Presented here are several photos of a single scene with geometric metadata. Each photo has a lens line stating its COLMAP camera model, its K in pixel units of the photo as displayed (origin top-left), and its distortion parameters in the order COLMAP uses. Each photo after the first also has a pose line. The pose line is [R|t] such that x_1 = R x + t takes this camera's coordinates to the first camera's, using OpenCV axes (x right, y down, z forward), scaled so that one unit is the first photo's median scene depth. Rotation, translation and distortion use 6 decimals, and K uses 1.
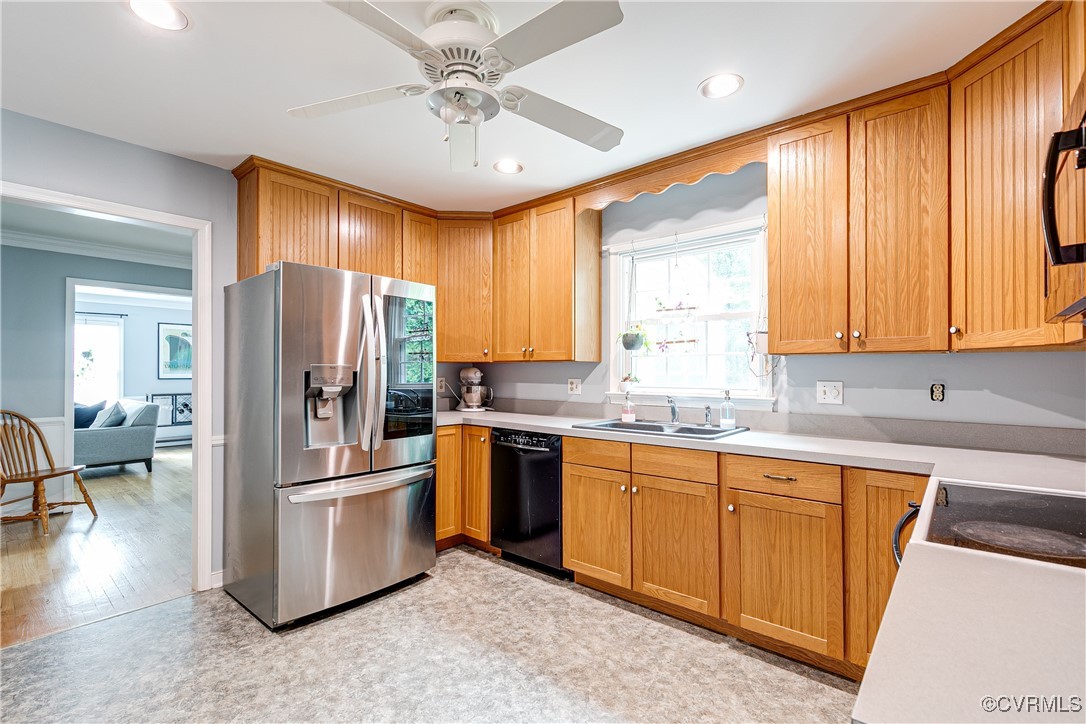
lens RADIAL K [[502.9, 0, 518.2], [0, 502.9, 359.5], [0, 0, 1]] dist [0.007309, -0.001823]
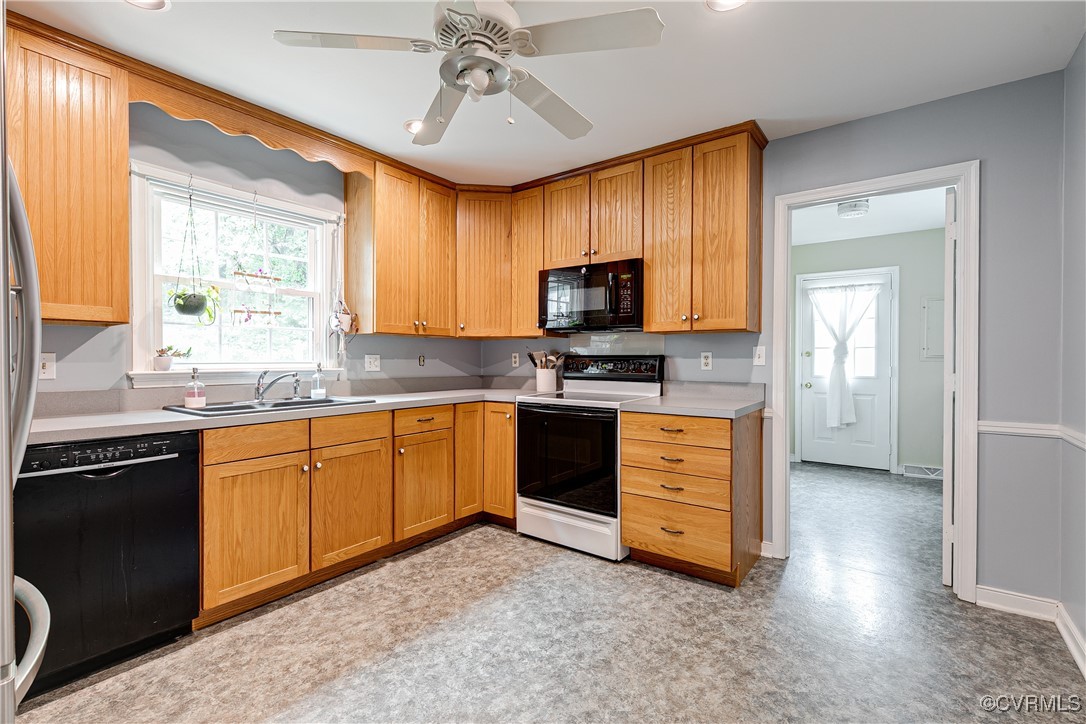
lens RADIAL K [[502.9, 0, 548.8], [0, 502.9, 359.3], [0, 0, 1]] dist [0.007309, -0.001823]
pose [[-0.131499, 0.000616, 0.991316, -0.752356], [-0.022765, 0.999734, -0.003642, 0.047476], [-0.991055, -0.023047, -0.131450, 0.668323]]
